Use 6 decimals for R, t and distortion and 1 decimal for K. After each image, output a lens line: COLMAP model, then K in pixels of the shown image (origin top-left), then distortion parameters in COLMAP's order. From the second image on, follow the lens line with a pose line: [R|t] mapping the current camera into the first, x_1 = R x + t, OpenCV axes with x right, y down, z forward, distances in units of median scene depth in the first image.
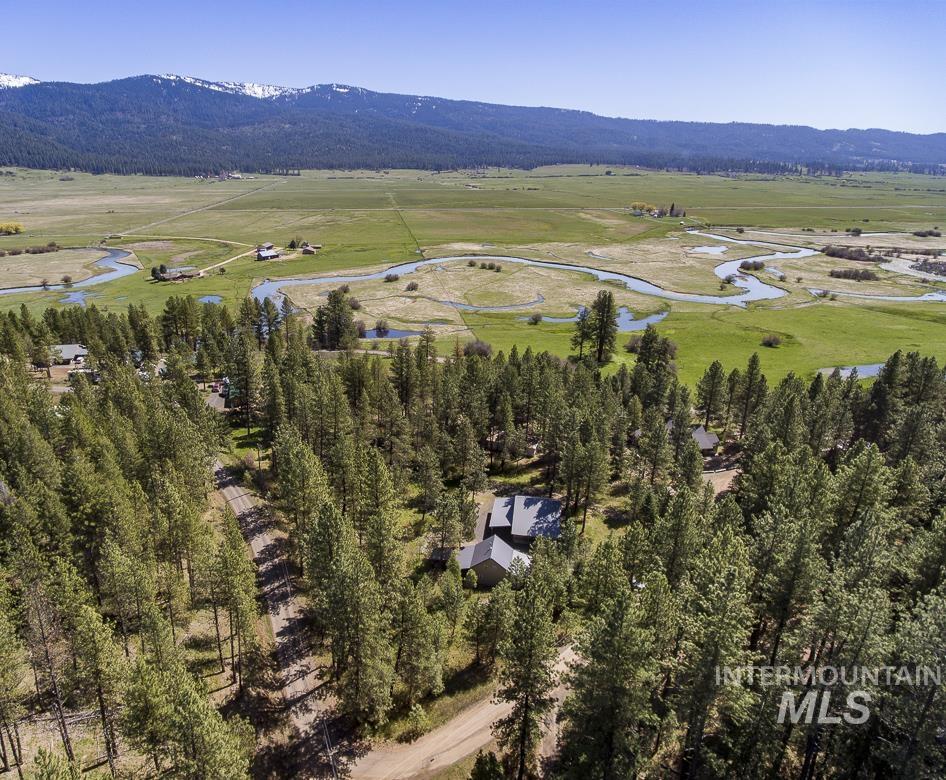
lens RADIAL K [[664.7, 0, 473.0], [0, 664.7, 390.0], [0, 0, 1]] dist [0.000371, 0.002209]
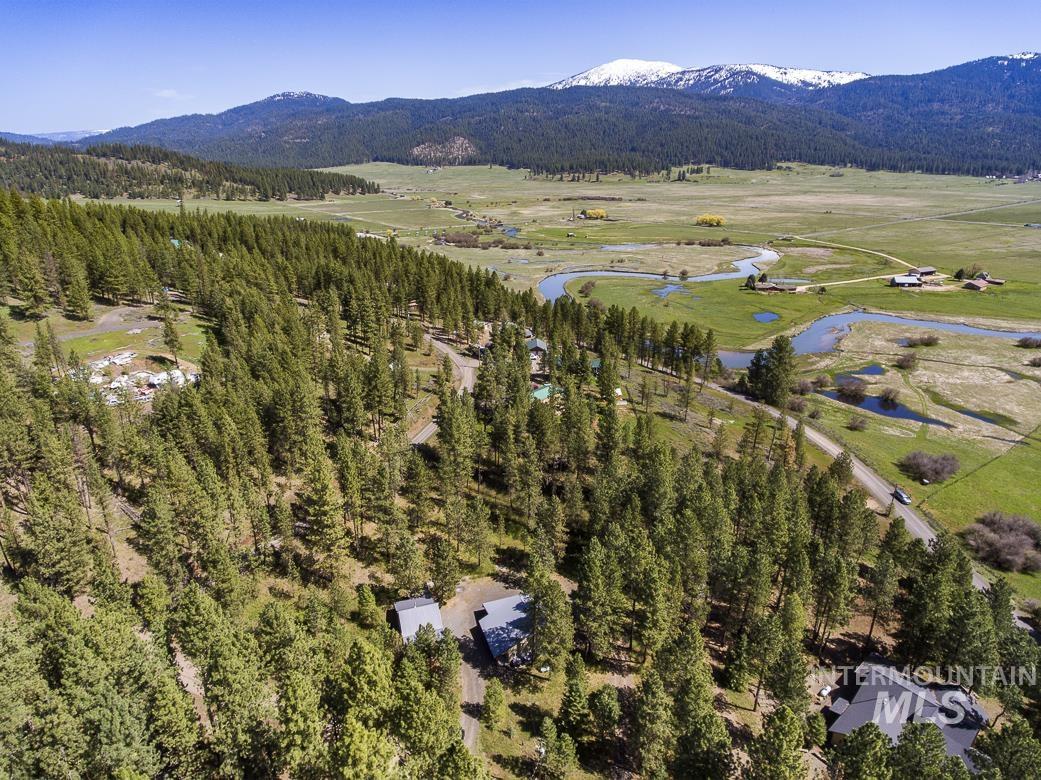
lens RADIAL K [[692.2, 0, 520.5], [0, 692.2, 390.0], [0, 0, 1]] dist [0.022720, -0.001165]
pose [[0.457453, 0.302088, -0.836349, 0.242035], [-0.295725, 0.938676, 0.177298, -0.083539], [0.838620, 0.166224, 0.518735, 0.147843]]
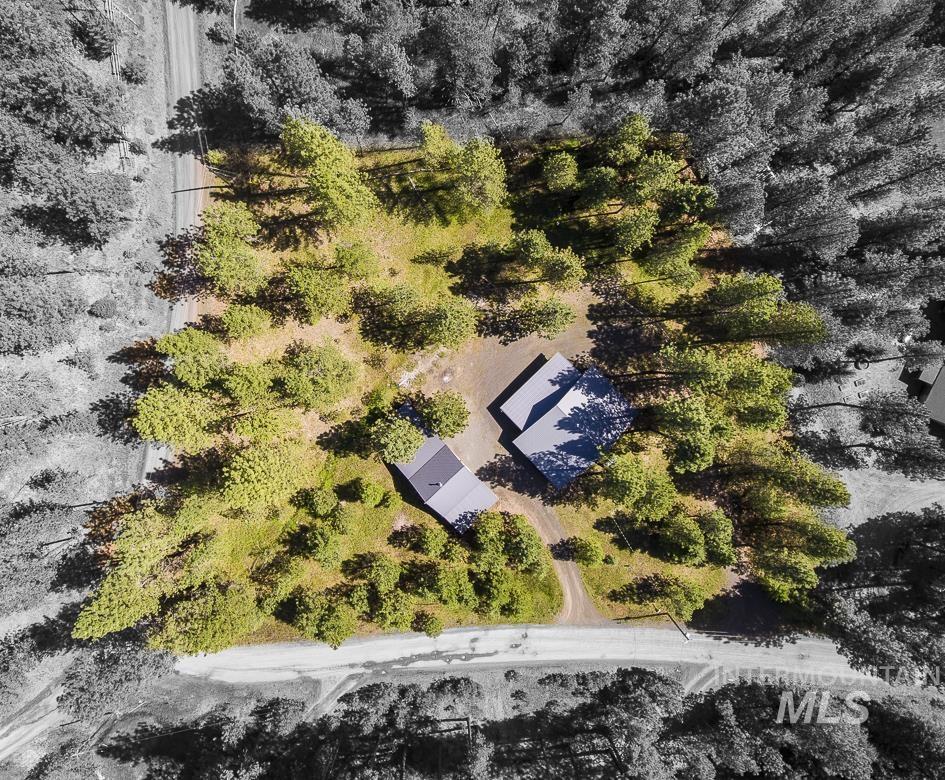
lens RADIAL K [[664.0, 0, 472.5], [0, 664.0, 390.0], [0, 0, 1]] dist [0.000371, 0.002209]
pose [[0.783425, 0.621431, 0.008293, -0.004877], [-0.193689, 0.231458, 0.953369, -0.141084], [0.590533, -0.748499, 0.301695, 0.242109]]
